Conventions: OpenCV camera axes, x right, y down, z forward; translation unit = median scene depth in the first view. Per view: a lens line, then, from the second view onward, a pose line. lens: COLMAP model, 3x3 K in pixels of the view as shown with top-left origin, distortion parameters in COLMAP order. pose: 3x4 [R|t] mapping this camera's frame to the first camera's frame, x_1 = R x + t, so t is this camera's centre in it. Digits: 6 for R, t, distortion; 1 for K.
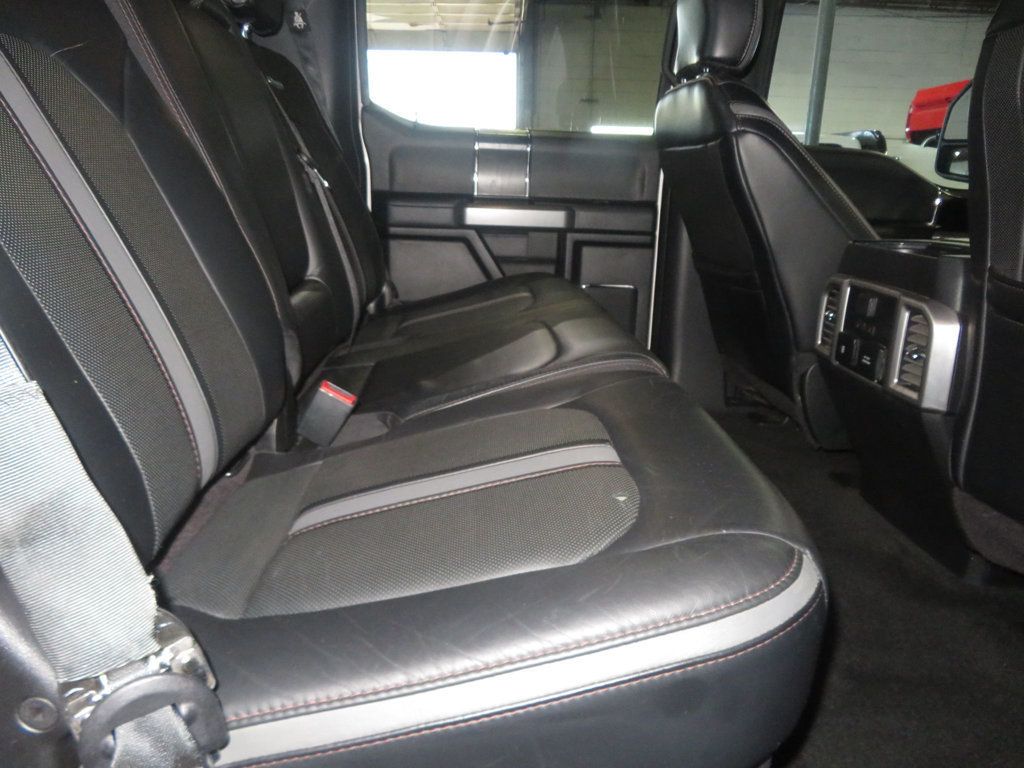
lens RADIAL K [[739.2, 0, 512.0], [0, 739.2, 384.0], [0, 0, 1]] dist [-0.002498, 0.000612]
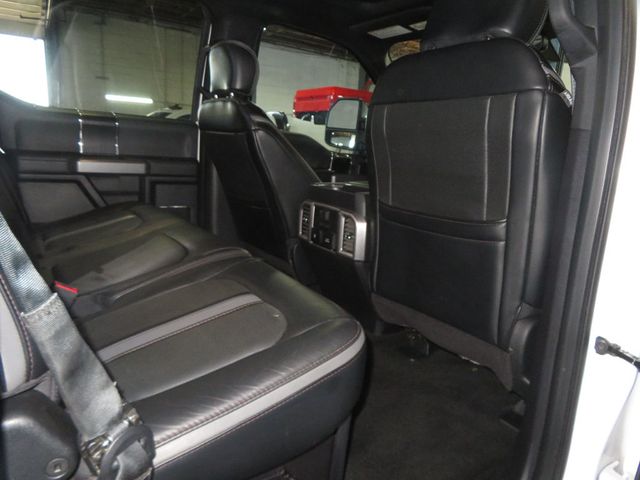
lens RADIAL K [[452.3, 0, 320.0], [0, 452.3, 240.0], [0, 0, 1]] dist [-0.006808, 0.000124]
pose [[0.863085, -0.078586, 0.498907, -0.164587], [0.097421, 0.995174, -0.011777, -0.017472], [-0.495574, 0.058769, 0.866575, -0.107938]]
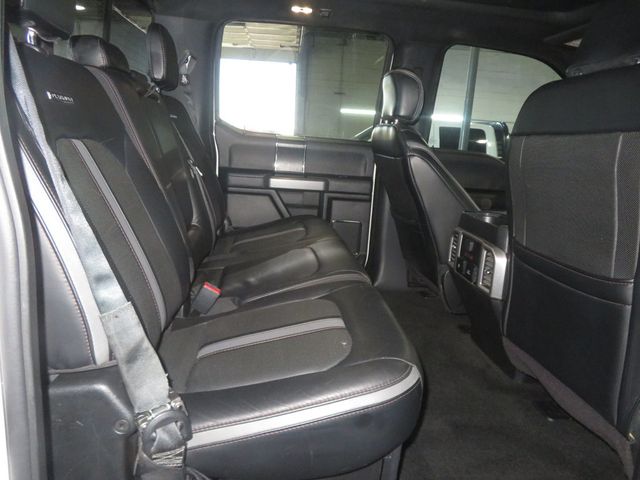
lens RADIAL K [[452.3, 0, 320.0], [0, 452.3, 240.0], [0, 0, 1]] dist [-0.006808, 0.000124]
pose [[0.997595, 0.021291, 0.065967, -0.014485], [-0.017943, 0.998540, -0.050944, -0.042916], [-0.066955, 0.049637, 0.996521, -0.195432]]
